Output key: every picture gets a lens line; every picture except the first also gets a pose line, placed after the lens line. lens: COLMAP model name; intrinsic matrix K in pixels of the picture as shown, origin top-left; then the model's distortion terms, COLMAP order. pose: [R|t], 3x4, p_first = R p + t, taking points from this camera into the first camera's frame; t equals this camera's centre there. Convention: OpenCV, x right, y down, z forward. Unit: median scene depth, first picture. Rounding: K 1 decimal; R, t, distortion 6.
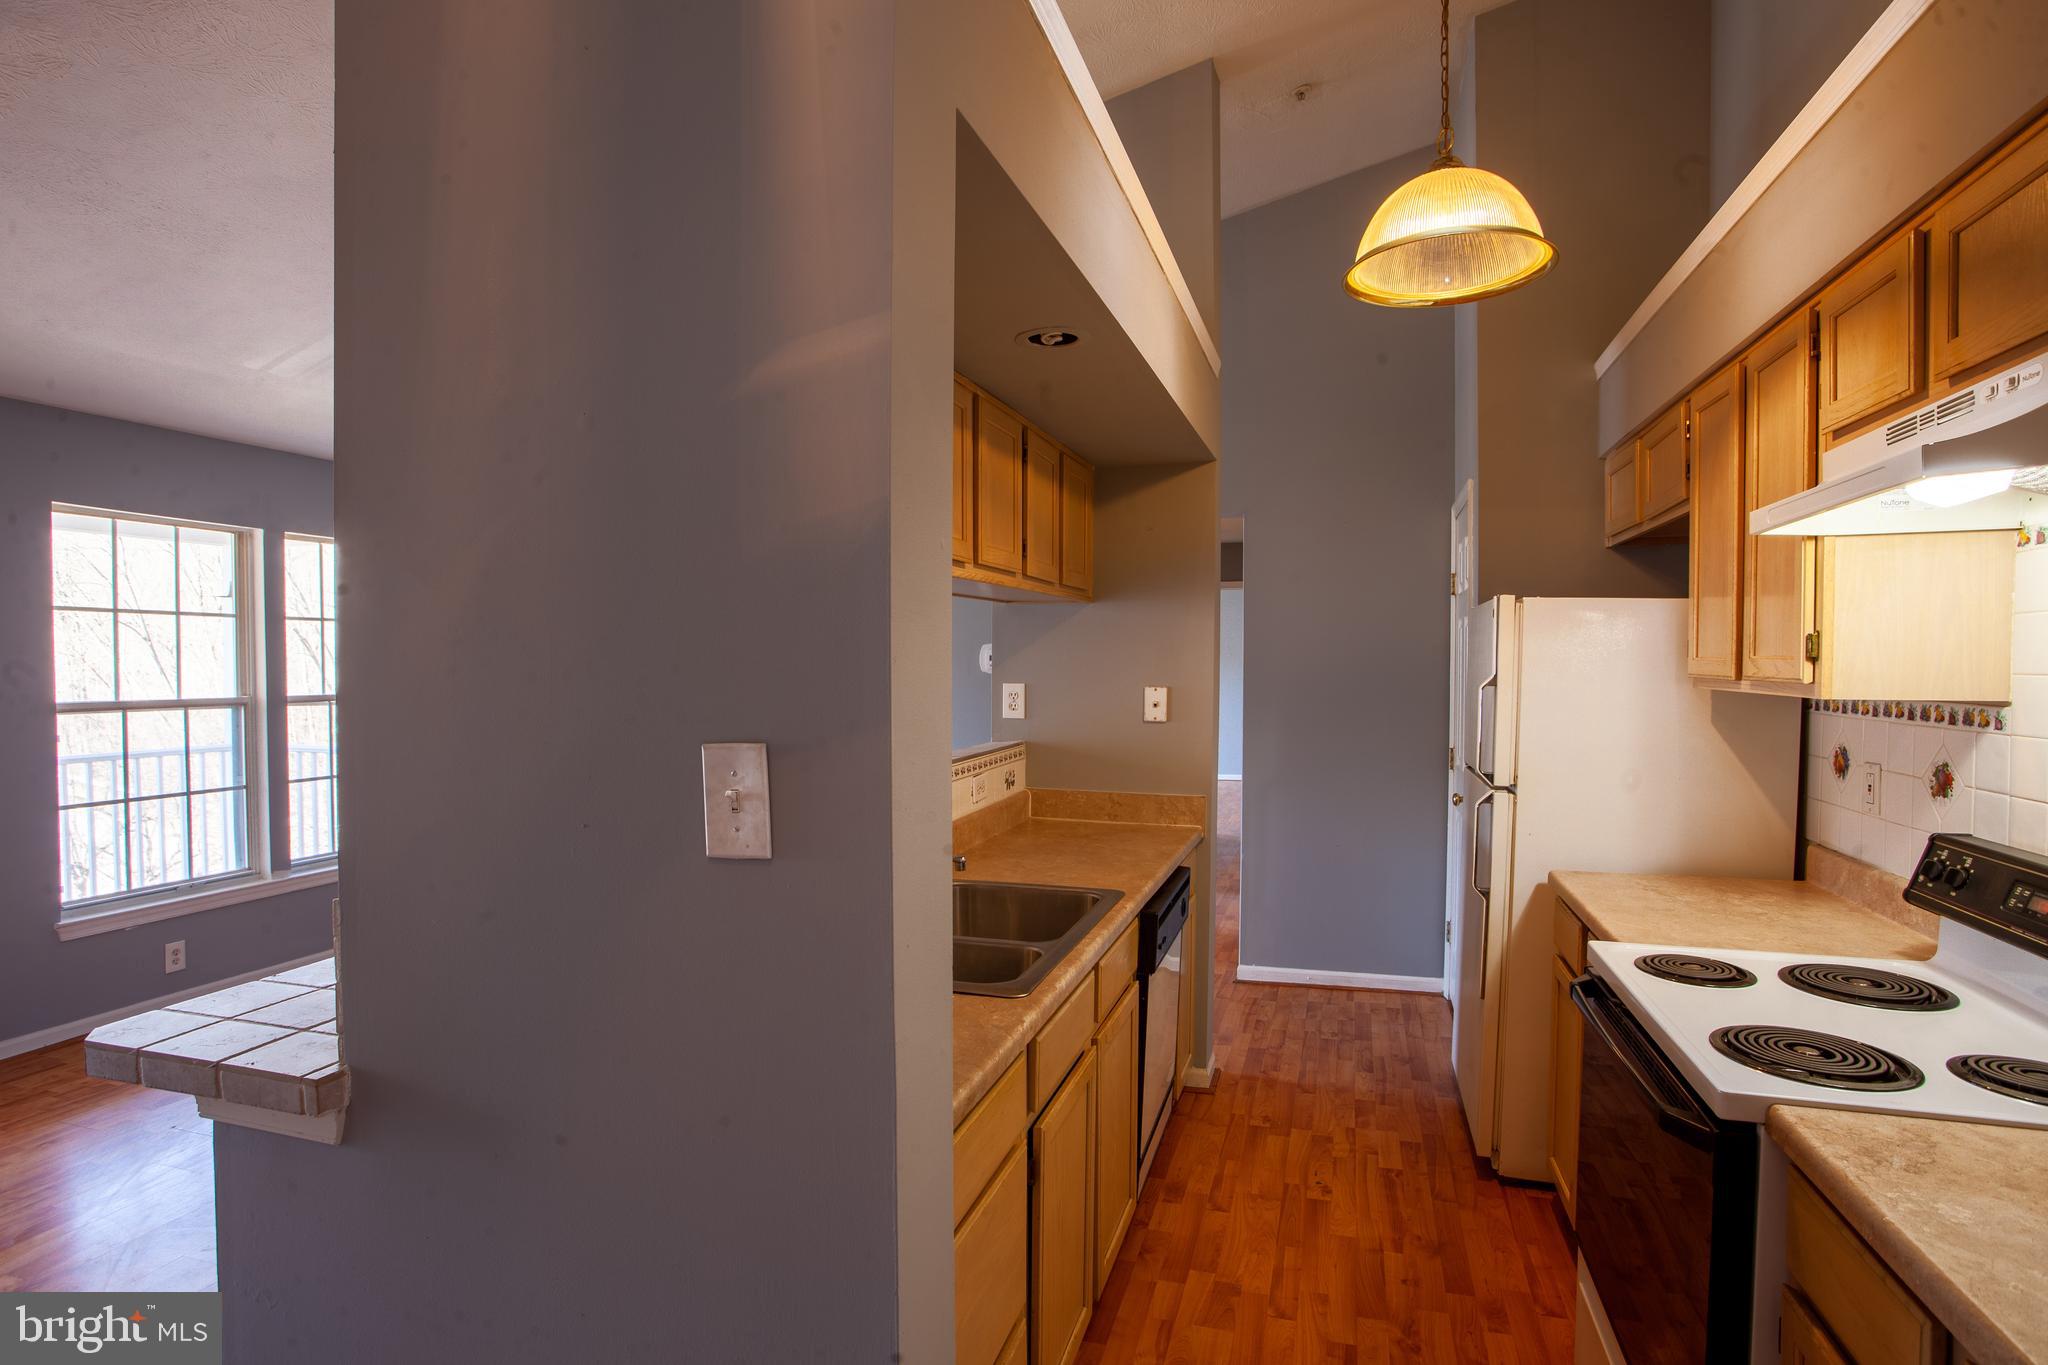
lens RADIAL K [[1043.7, 0, 1042.0], [0, 1043.7, 690.4], [0, 0, 1]] dist [-0.061290, 0.020483]
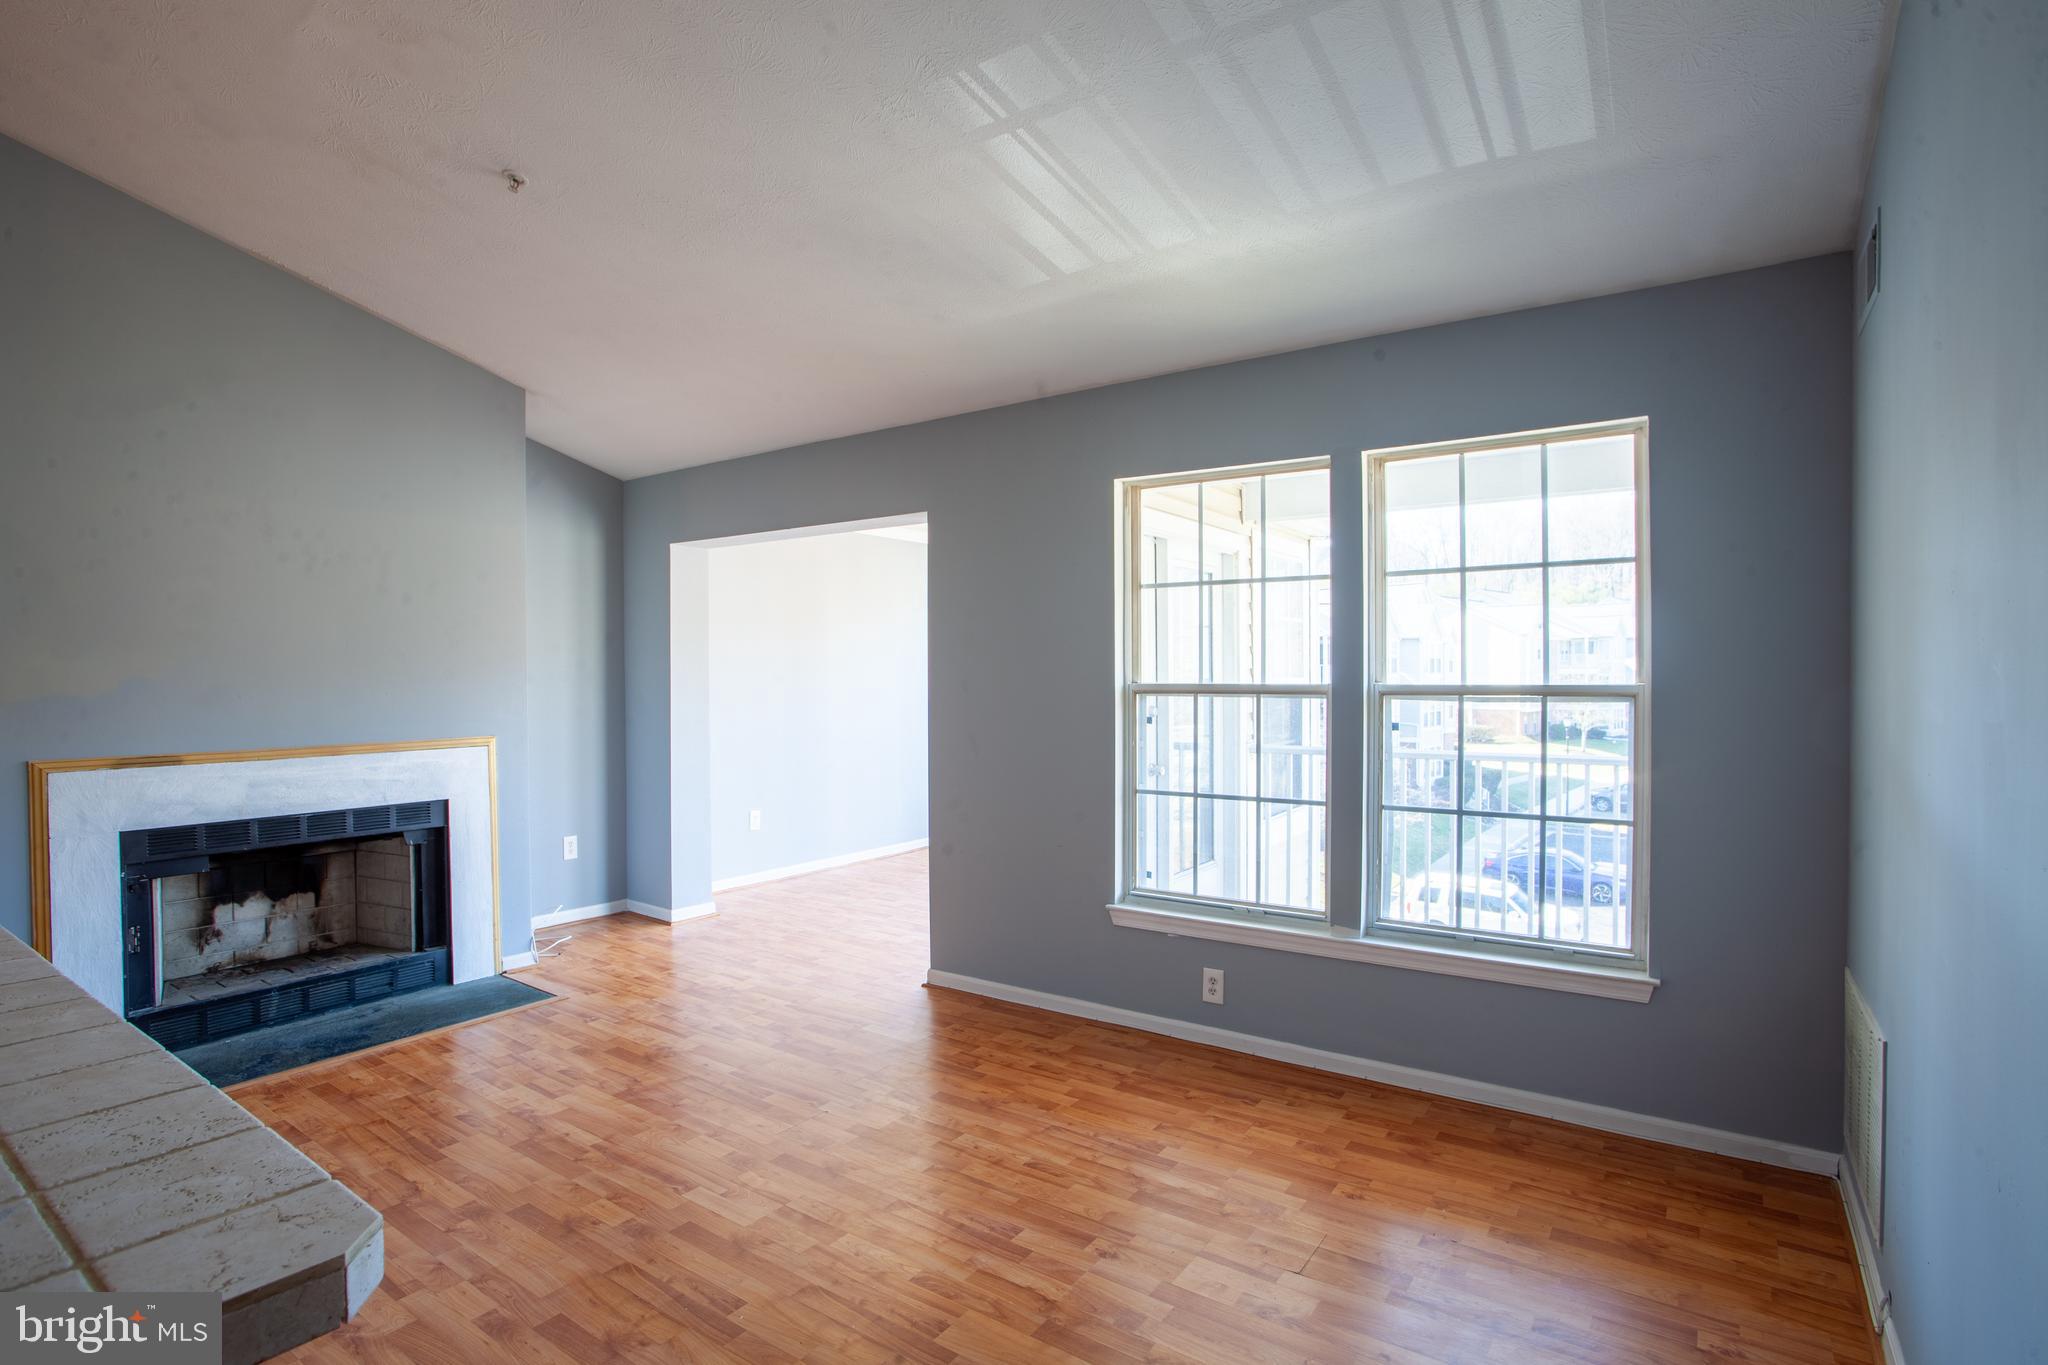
lens RADIAL K [[995.0, 0, 1028.8], [0, 995.0, 668.0], [0, 0, 1]] dist [-0.061004, 0.021239]
pose [[-0.319821, -0.000496, -0.947478, -0.039369], [-0.020231, 0.999775, 0.006306, -0.008986], [0.947262, 0.021185, -0.319759, 1.800462]]
